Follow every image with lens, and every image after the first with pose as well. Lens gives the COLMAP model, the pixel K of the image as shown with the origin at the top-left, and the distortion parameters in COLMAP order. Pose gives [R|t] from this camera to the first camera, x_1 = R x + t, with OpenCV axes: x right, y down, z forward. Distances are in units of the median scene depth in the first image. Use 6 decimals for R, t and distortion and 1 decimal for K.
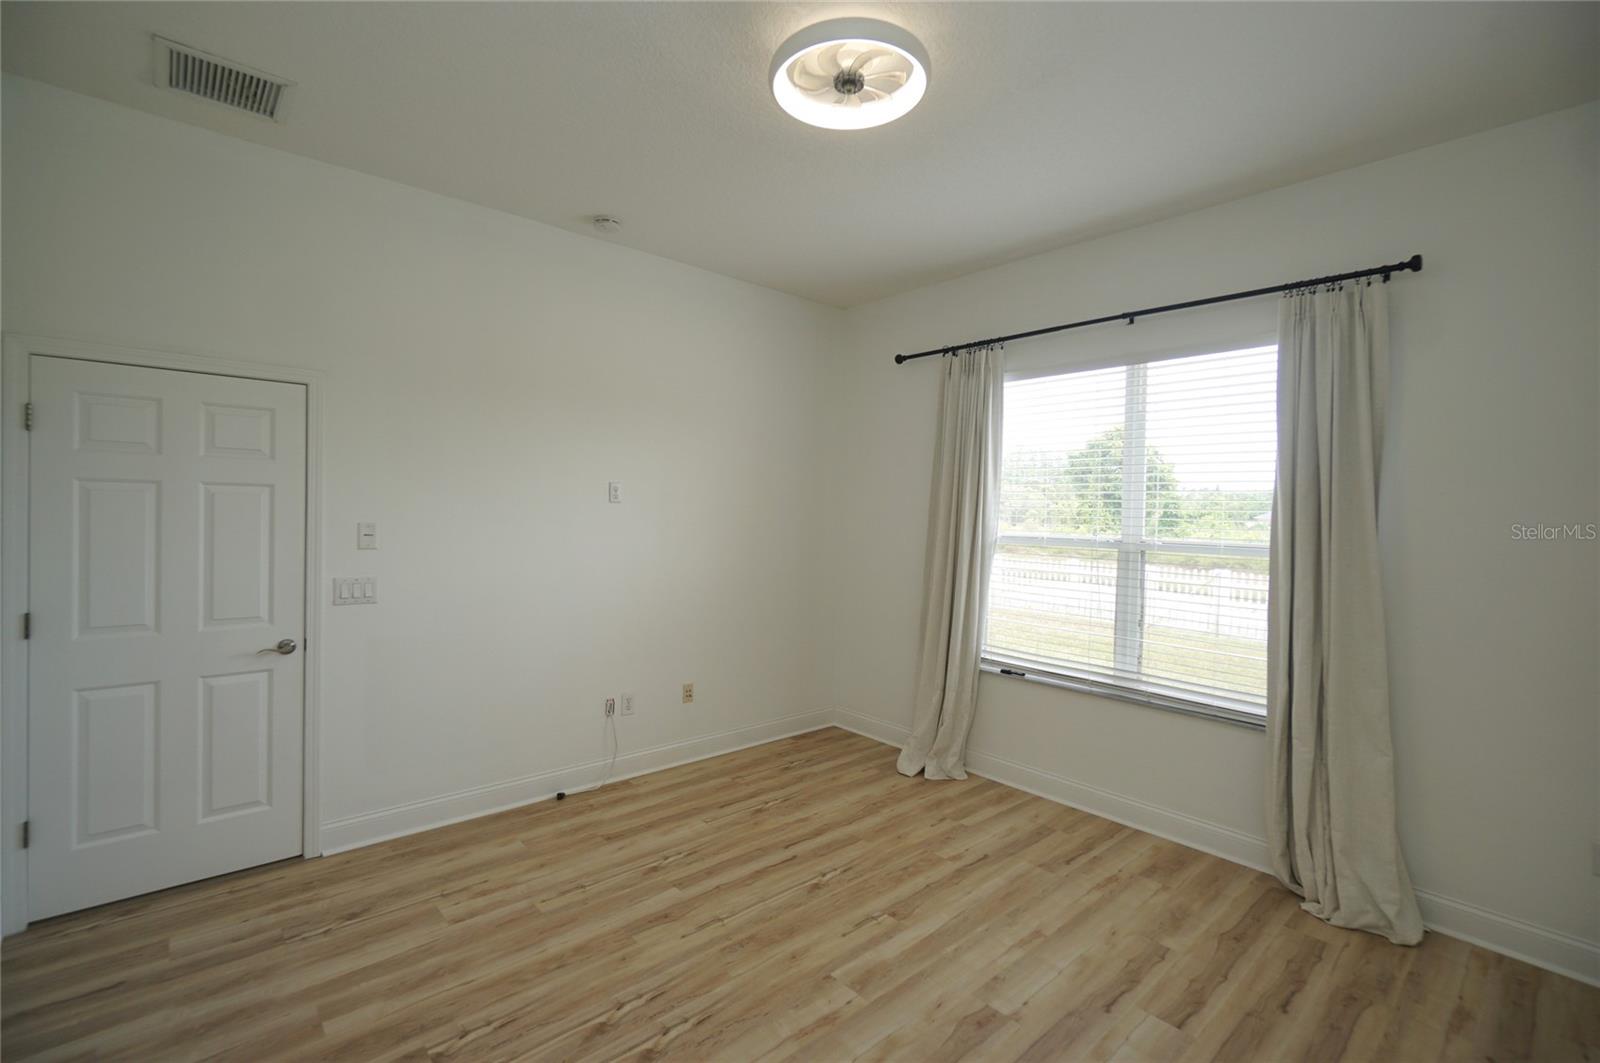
lens RADIAL K [[721.6, 0, 791.2], [0, 721.6, 527.1], [0, 0, 1]] dist [-0.013899, 0.008675]
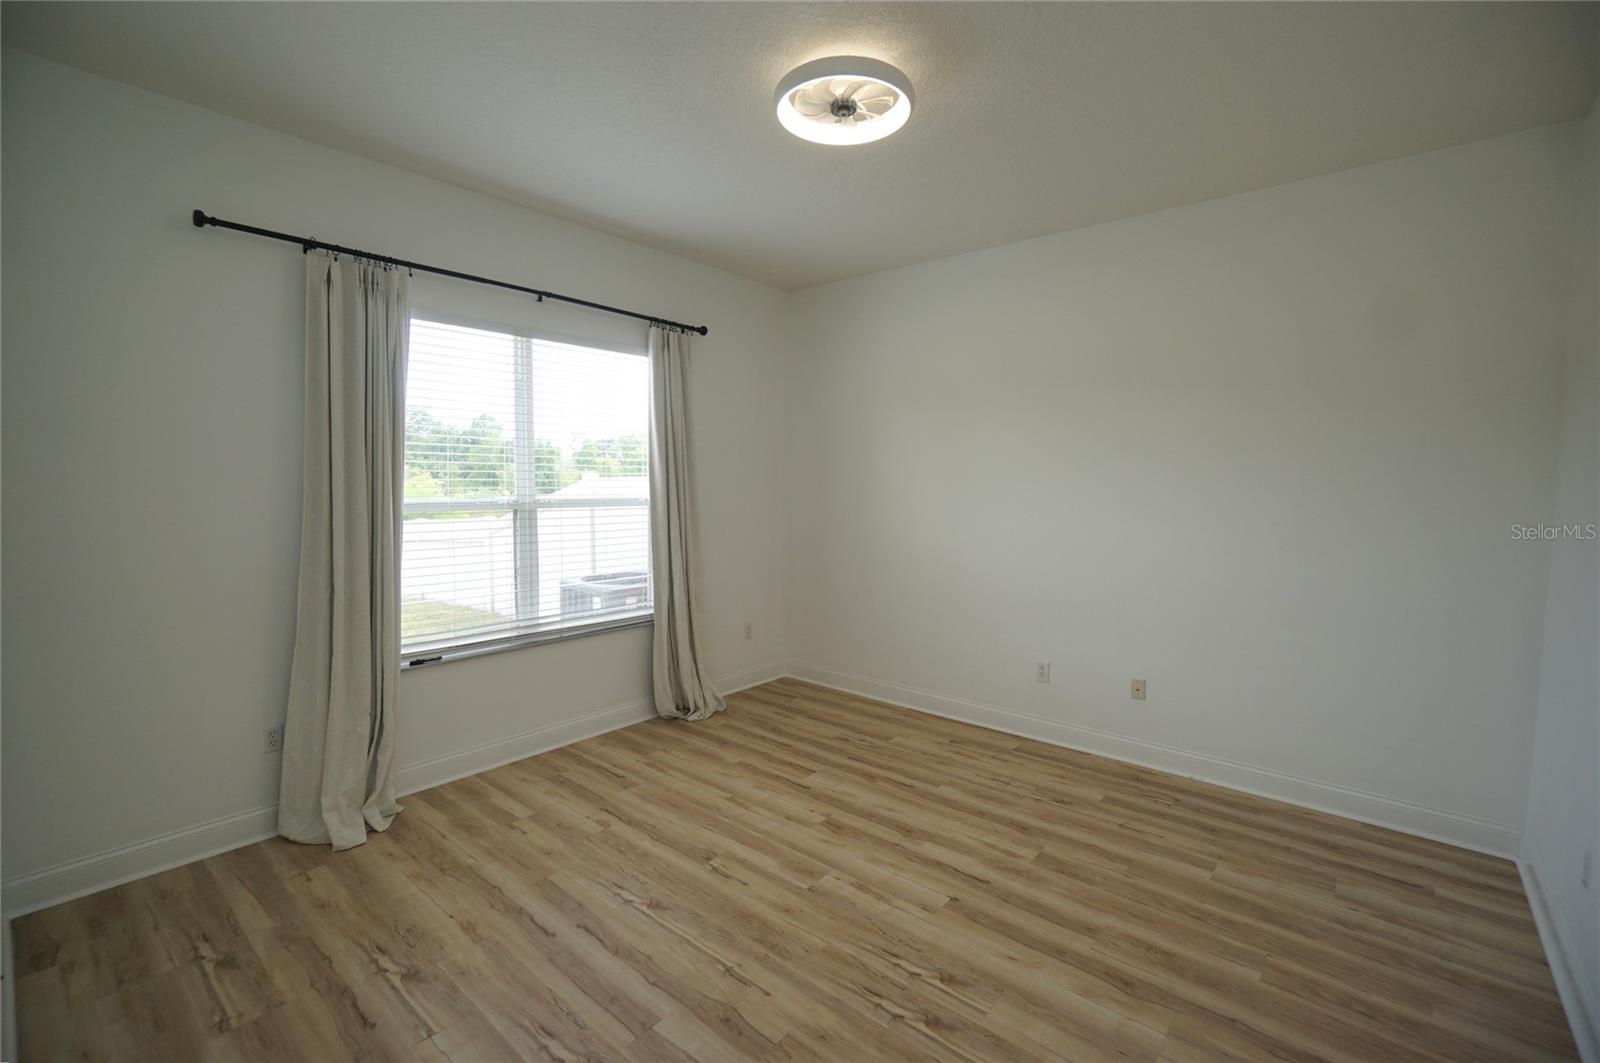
lens RADIAL K [[696.8, 0, 807.3], [0, 696.8, 516.6], [0, 0, 1]] dist [0.000368, 0.000325]
pose [[-0.153741, -0.075786, 0.985201, -0.748484], [0.009824, 0.996888, 0.078219, -0.040244], [-0.988062, 0.021704, -0.152518, 0.870407]]
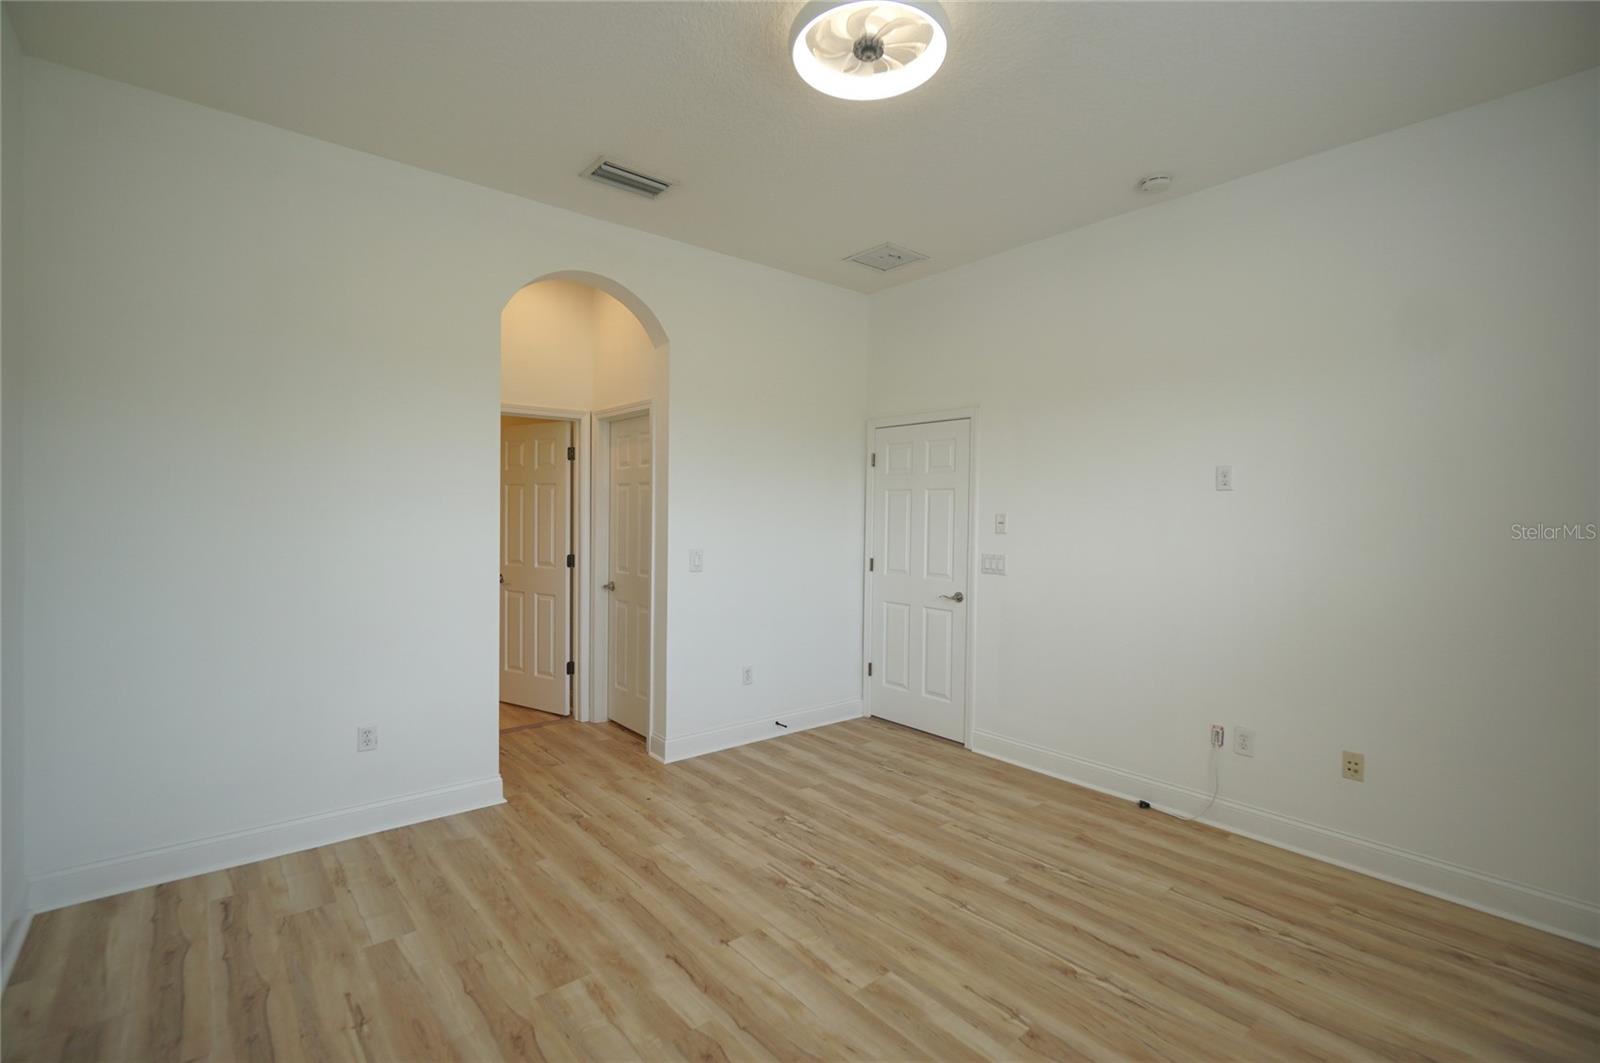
lens RADIAL K [[721.6, 0, 791.2], [0, 721.6, 527.1], [0, 0, 1]] dist [-0.013899, 0.008675]
pose [[-0.032232, -0.002507, -0.999477, 0.754564], [-0.037397, 0.999300, -0.001300, 0.035329], [0.998781, 0.037336, -0.032303, 0.663219]]
